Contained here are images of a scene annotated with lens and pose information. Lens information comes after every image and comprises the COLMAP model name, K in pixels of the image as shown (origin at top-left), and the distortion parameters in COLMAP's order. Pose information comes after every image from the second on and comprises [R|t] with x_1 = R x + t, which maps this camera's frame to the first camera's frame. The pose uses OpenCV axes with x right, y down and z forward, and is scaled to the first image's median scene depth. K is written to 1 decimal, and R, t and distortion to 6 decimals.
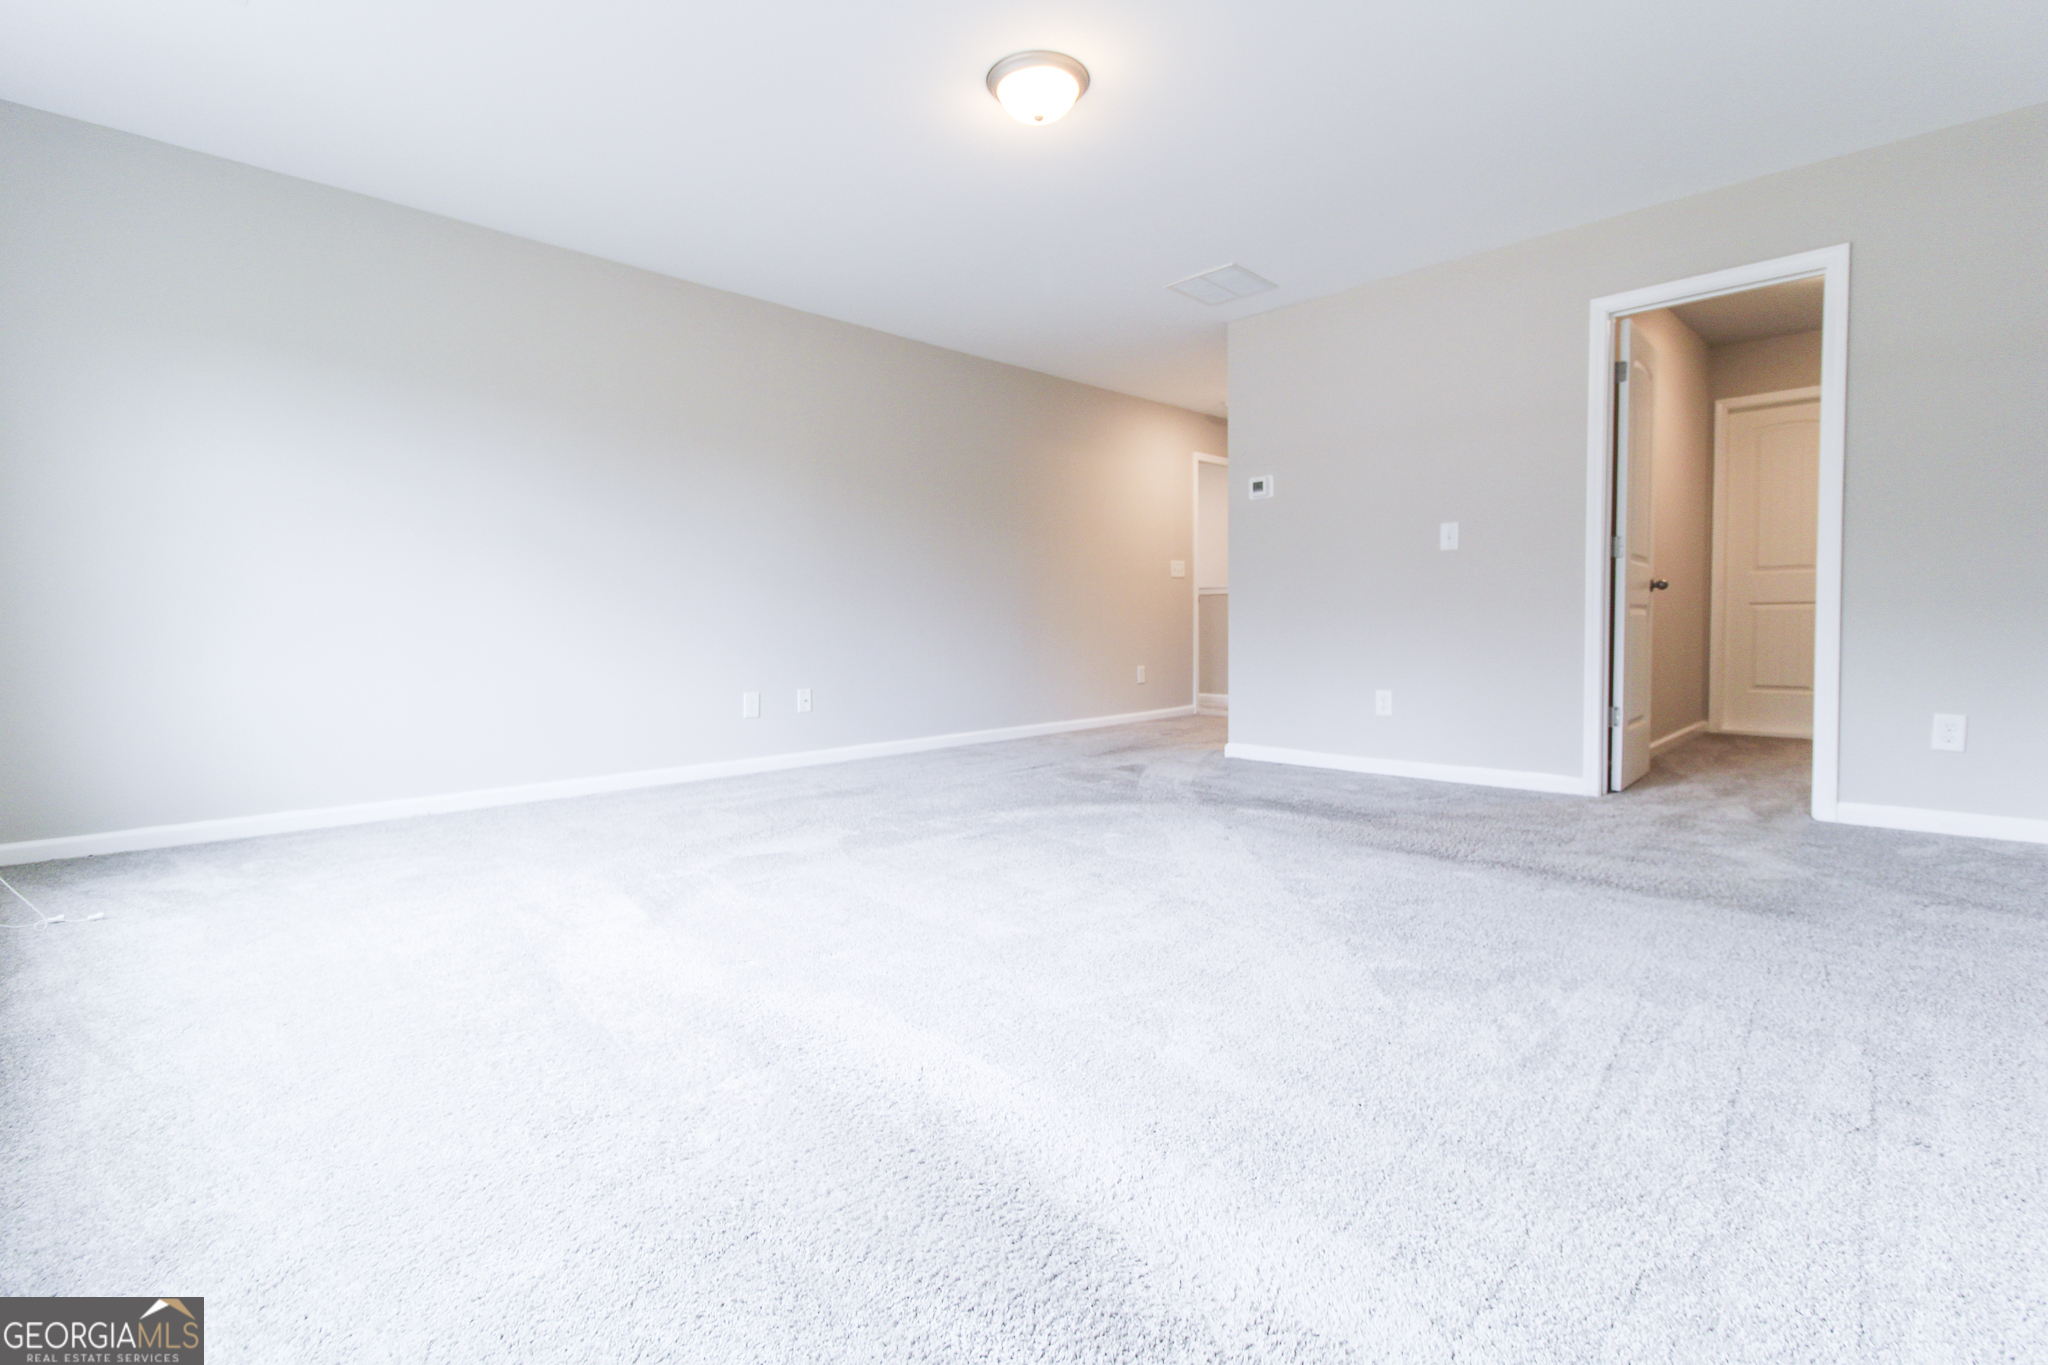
lens RADIAL K [[938.4, 0, 1034.5], [0, 938.4, 665.4], [0, 0, 1]] dist [0.019814, -0.013515]
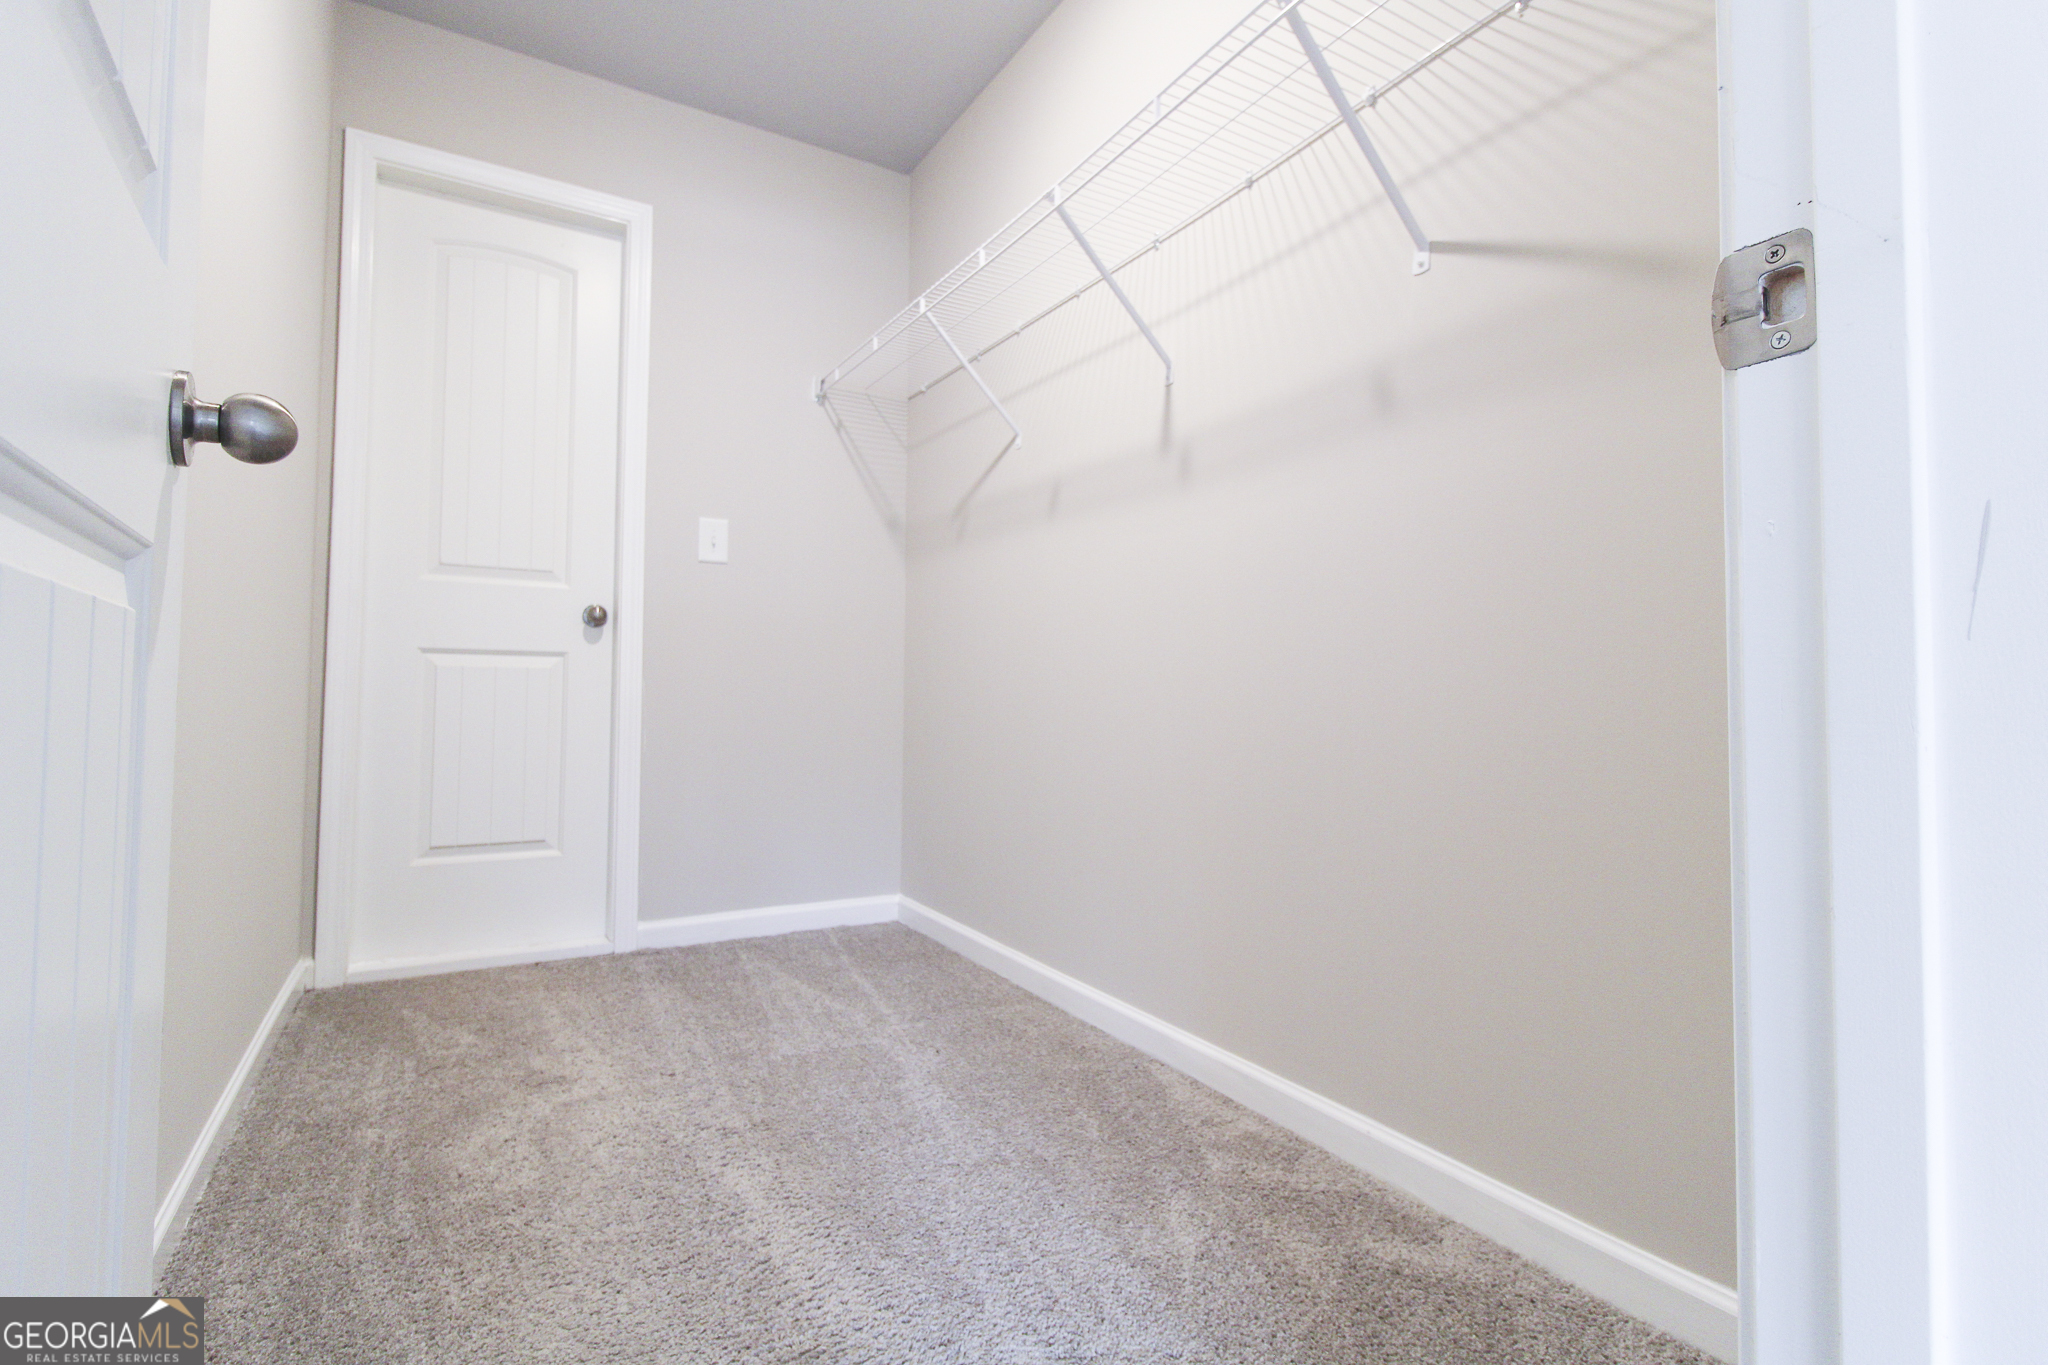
lens RADIAL K [[938.4, 0, 1034.5], [0, 938.4, 665.4], [0, 0, 1]] dist [0.019814, -0.013515]
pose [[0.232799, 0.047920, 0.971344, 0.419159], [0.027836, 0.998048, -0.055909, -0.027994], [-0.972126, 0.040054, 0.231011, 0.645697]]
